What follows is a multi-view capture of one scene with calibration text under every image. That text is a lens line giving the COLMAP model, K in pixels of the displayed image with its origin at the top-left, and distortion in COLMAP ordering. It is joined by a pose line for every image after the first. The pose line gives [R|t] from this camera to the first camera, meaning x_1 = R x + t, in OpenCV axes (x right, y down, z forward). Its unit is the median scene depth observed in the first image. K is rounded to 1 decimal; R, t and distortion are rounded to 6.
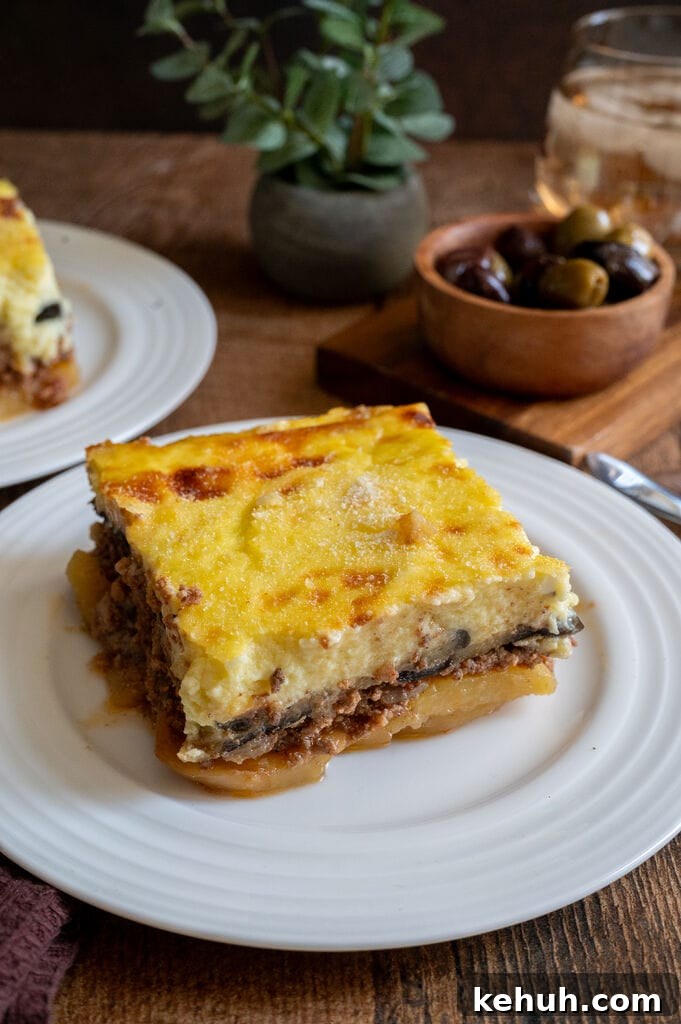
lens RADIAL K [[1473.9, 0, 340.5], [0, 1473.9, 512.0], [0, 0, 1]] dist [-0.000830, 0.034877]
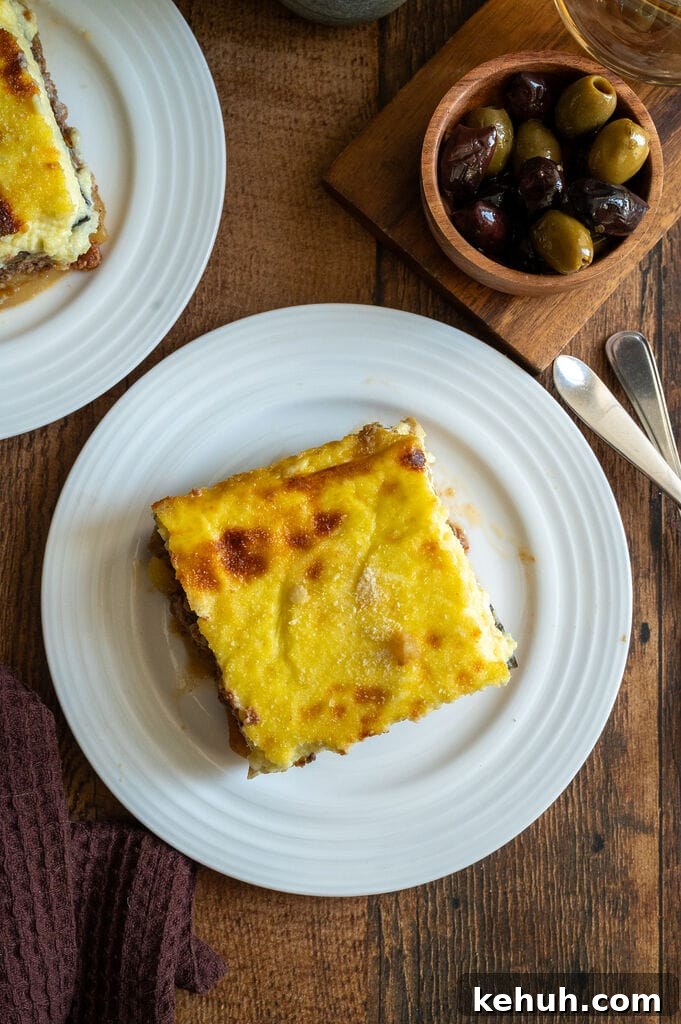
lens RADIAL K [[1473.9, 0, 340.5], [0, 1473.9, 512.0], [0, 0, 1]] dist [-0.000830, 0.034877]
pose [[0.999568, -0.002769, 0.029274, -0.038213], [-0.021069, 0.627017, 0.778720, -0.847938], [-0.020511, -0.779000, 0.626688, 0.155391]]
